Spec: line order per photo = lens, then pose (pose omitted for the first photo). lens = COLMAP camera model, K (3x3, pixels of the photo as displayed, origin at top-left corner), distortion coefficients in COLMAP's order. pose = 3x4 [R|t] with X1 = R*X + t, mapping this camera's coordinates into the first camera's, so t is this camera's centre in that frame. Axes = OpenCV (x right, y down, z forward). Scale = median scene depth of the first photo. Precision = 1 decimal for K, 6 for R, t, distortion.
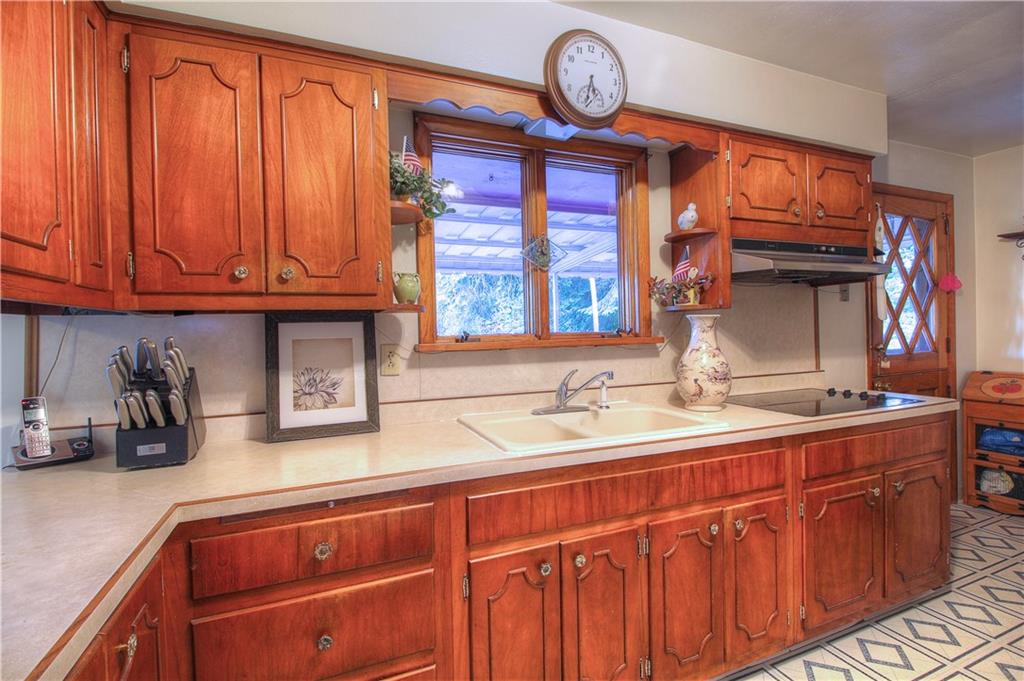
lens RADIAL K [[475.1, 0, 511.9], [0, 475.1, 337.1], [0, 0, 1]] dist [-0.011449, -0.000730]
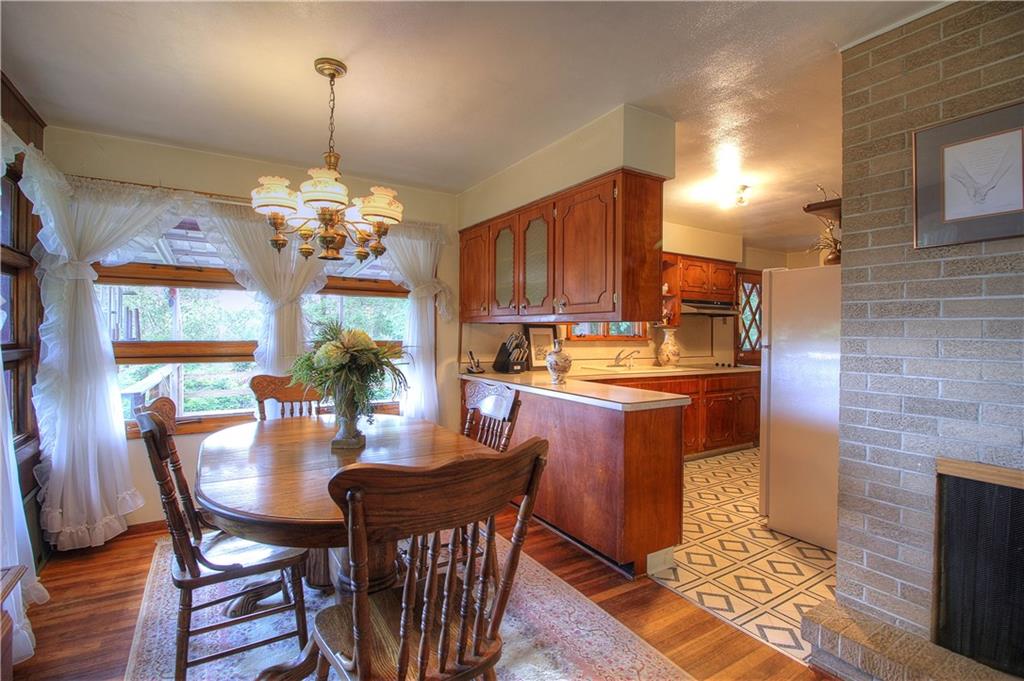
lens RADIAL K [[475.1, 0, 507.0], [0, 475.1, 335.3], [0, 0, 1]] dist [-0.011449, -0.000730]
pose [[0.986119, 0.033652, 0.162594, -0.816272], [-0.033094, 0.999433, -0.006137, 0.025229], [-0.162708, 0.000671, 0.986674, -1.275684]]
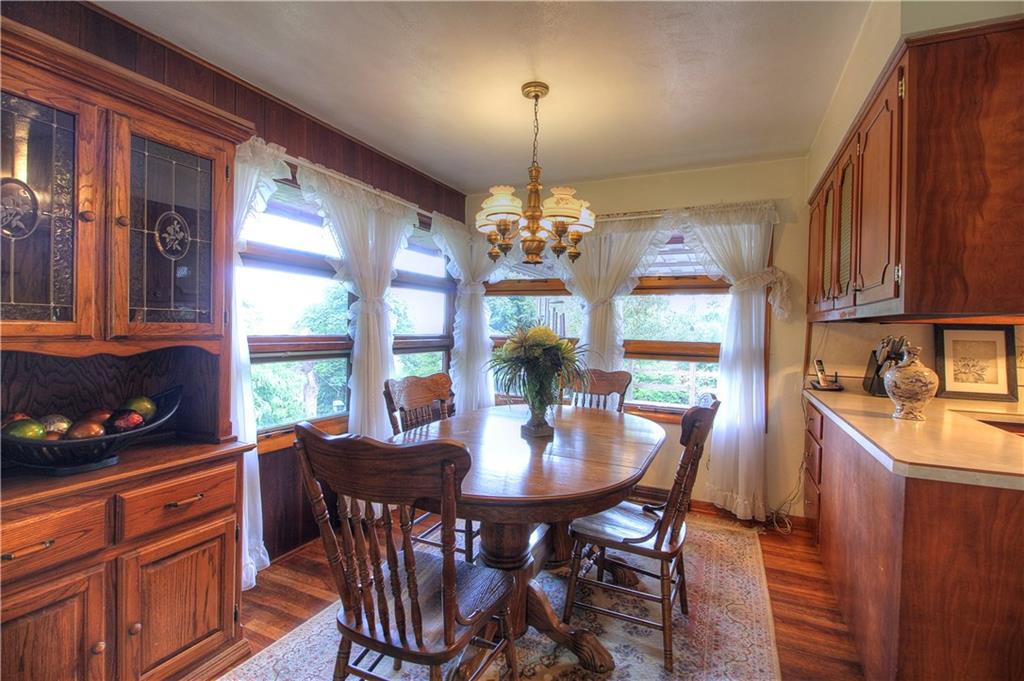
lens RADIAL K [[475.1, 0, 513.5], [0, 475.1, 336.0], [0, 0, 1]] dist [-0.011449, -0.000730]
pose [[0.659258, 0.053082, -0.750041, -0.186905], [-0.044952, 0.998503, 0.031156, 0.007824], [0.750572, 0.013176, 0.660657, -0.988011]]
